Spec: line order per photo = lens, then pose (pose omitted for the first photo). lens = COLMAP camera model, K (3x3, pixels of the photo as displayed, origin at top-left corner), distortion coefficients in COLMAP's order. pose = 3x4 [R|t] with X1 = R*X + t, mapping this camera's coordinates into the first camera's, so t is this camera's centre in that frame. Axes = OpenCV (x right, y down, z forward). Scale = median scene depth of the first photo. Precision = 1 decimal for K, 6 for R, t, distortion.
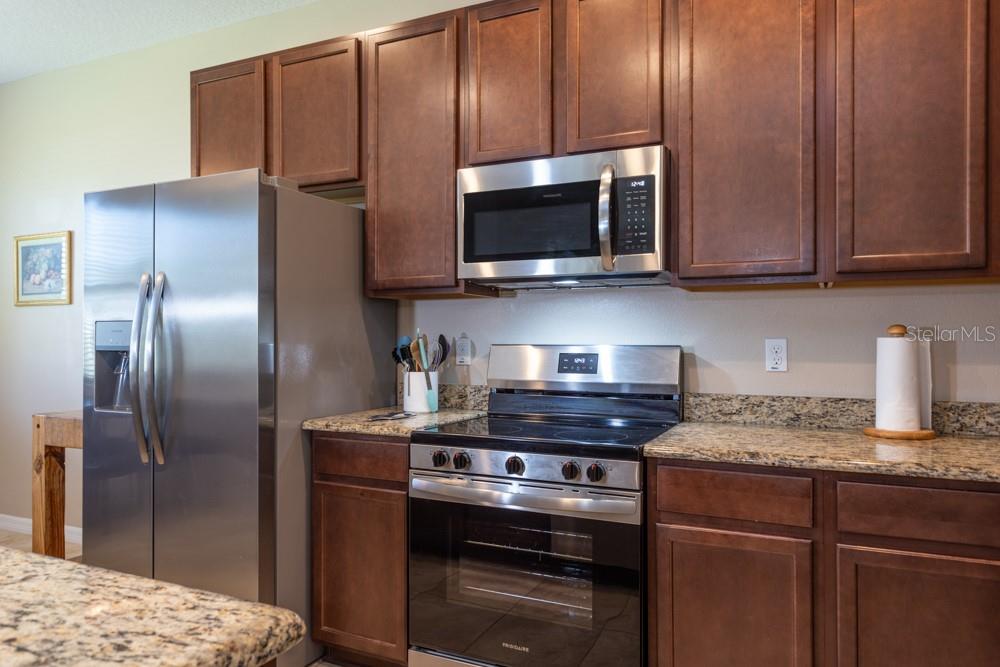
lens RADIAL K [[677.0, 0, 500.0], [0, 677.0, 333.5], [0, 0, 1]] dist [0.000357, 0.000542]
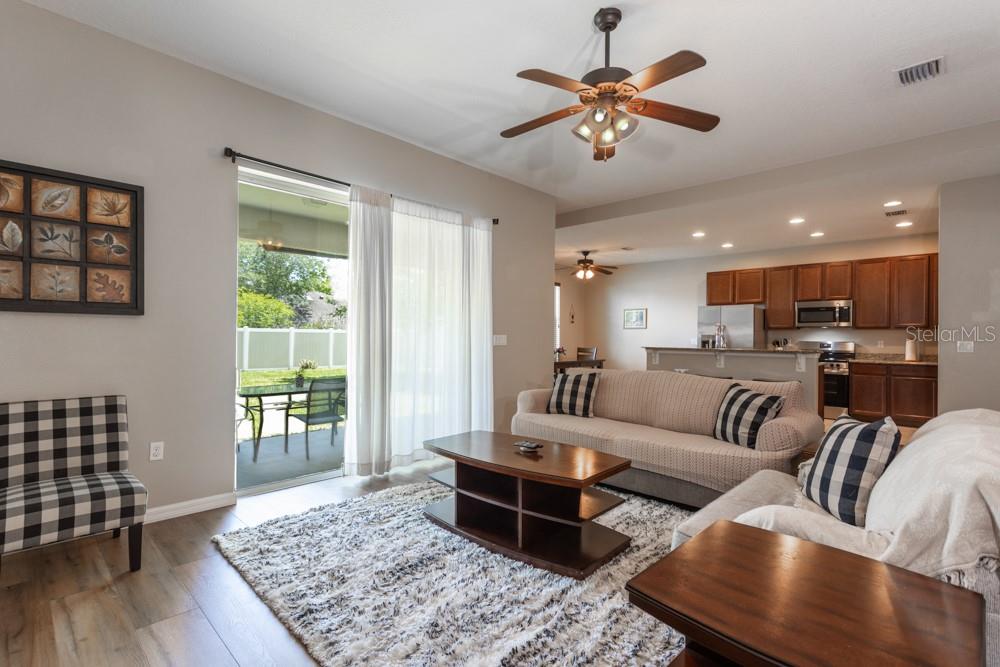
lens RADIAL K [[470.4, 0, 498.8], [0, 470.4, 336.1], [0, 0, 1]] dist [0.004016, 0.000012]
pose [[0.948613, 0.013324, -0.316156, -0.979184], [-0.015367, 0.999874, -0.003970, 0.027952], [0.316064, 0.008624, 0.948699, -2.695227]]
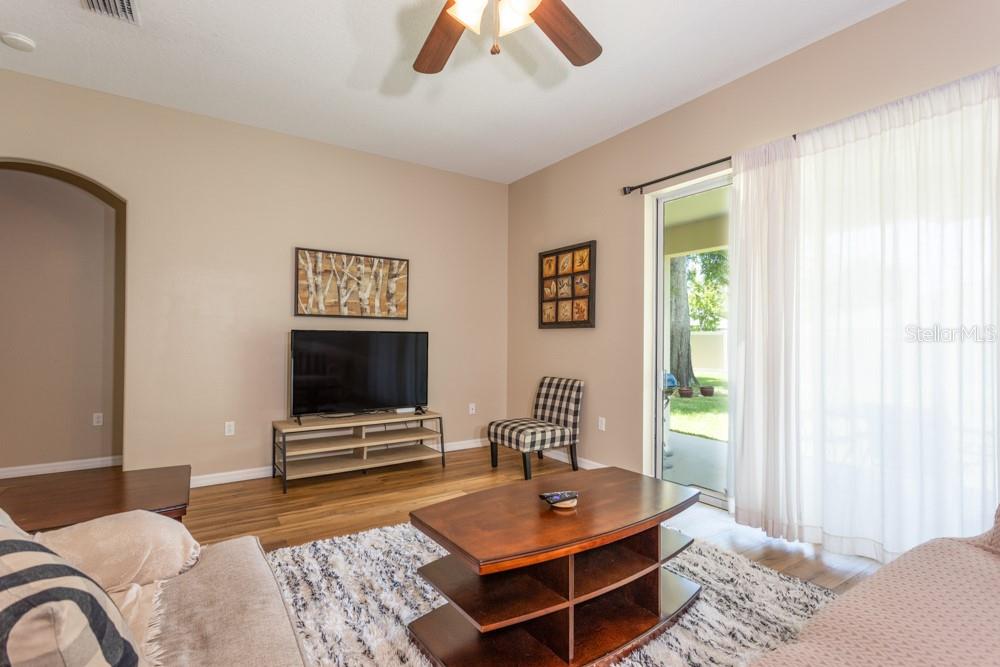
lens RADIAL K [[474.4, 0, 495.9], [0, 474.4, 330.7], [0, 0, 1]] dist [-0.000882, 0.000560]
pose [[-0.507530, -0.014809, -0.861507, -0.514191], [-0.009718, 0.999887, -0.011463, 0.017699], [0.861579, 0.002555, -0.507617, -1.230564]]
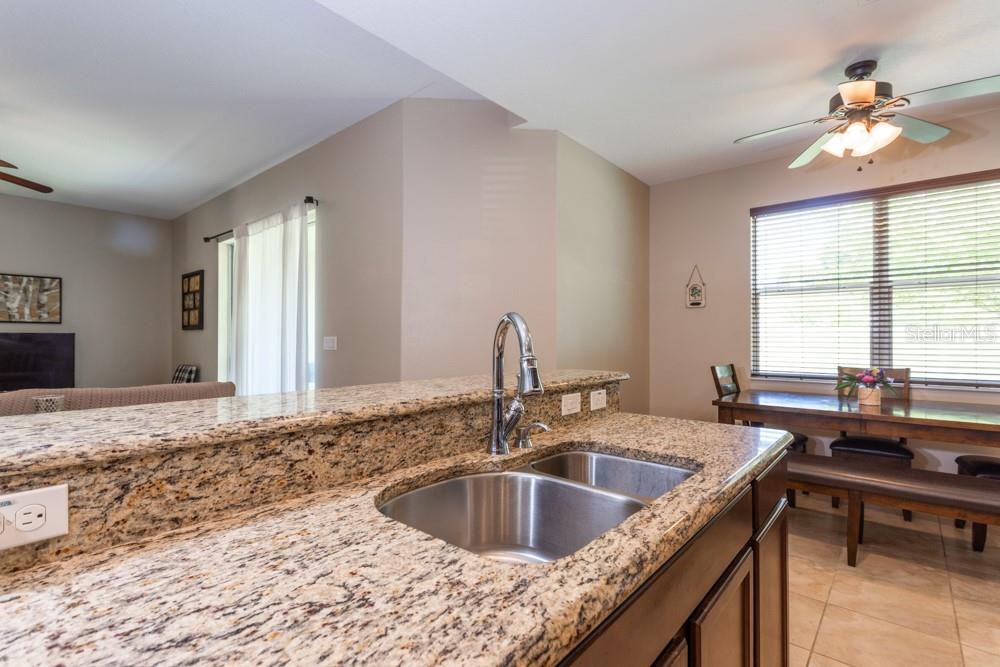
lens RADIAL K [[470.4, 0, 498.8], [0, 470.4, 336.1], [0, 0, 1]] dist [0.004016, 0.000012]
pose [[-0.263691, 0.000933, -0.964607, -0.159243], [-0.004403, 0.999988, 0.002171, 0.005083], [0.964597, 0.004820, -0.263684, 0.465422]]
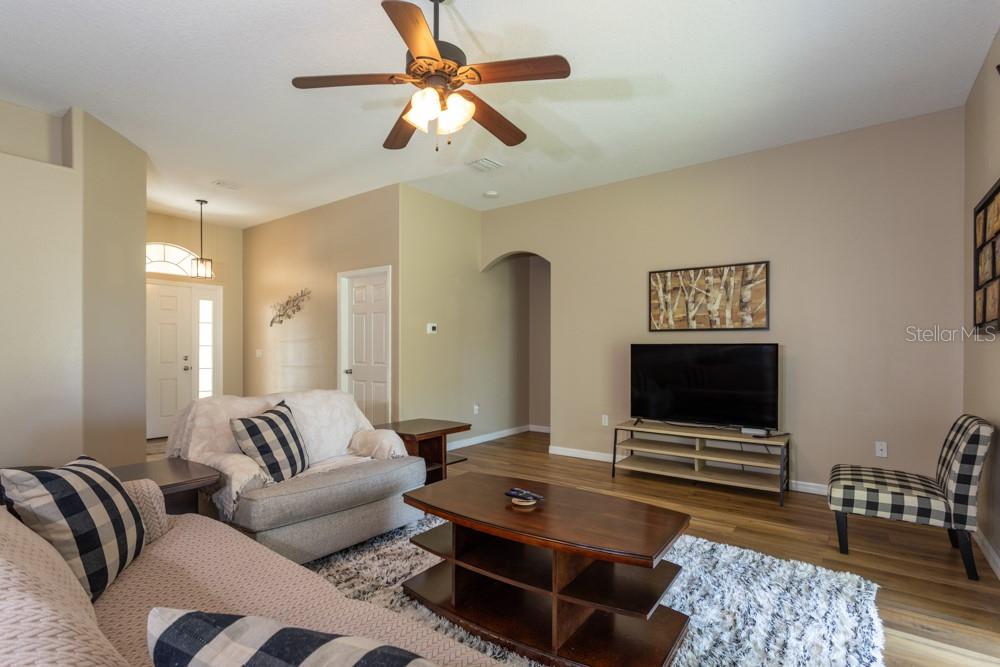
lens RADIAL K [[475.7, 0, 498.2], [0, 475.7, 337.7], [0, 0, 1]] dist [0.001778, 0.000356]
pose [[-0.981458, 0.005665, 0.191592, -1.400682], [0.002440, 0.999851, -0.017064, 0.009556], [-0.191660, -0.016280, -0.981326, -0.651961]]
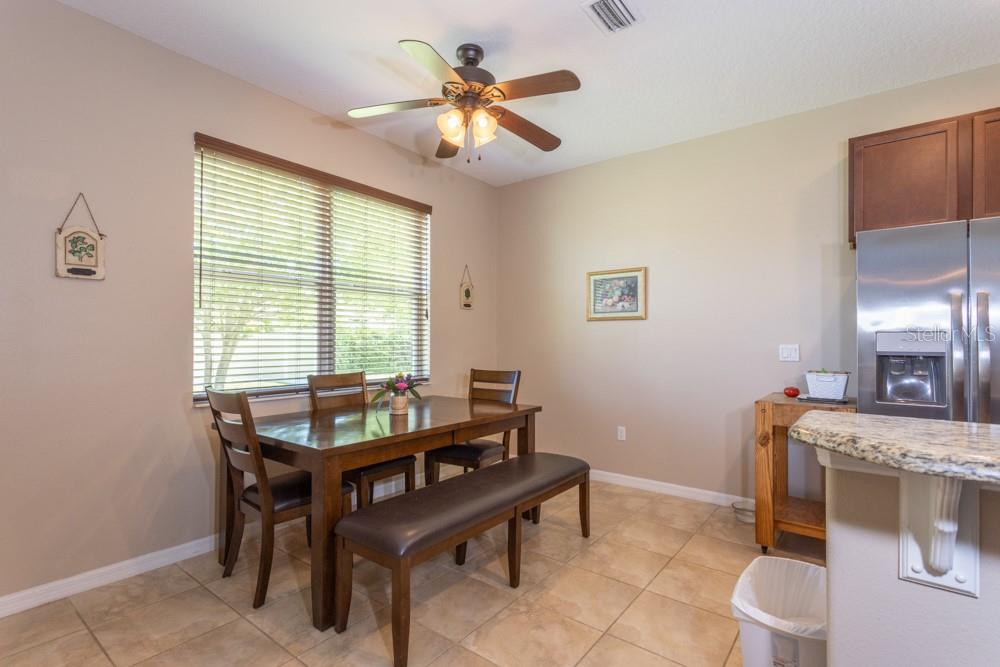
lens RADIAL K [[475.7, 0, 498.2], [0, 475.7, 337.7], [0, 0, 1]] dist [0.001778, 0.000356]
pose [[0.976505, 0.008489, -0.215327, -1.203062], [-0.010330, 0.999919, -0.007426, 0.006835], [0.215246, 0.009476, 0.976514, -0.031135]]
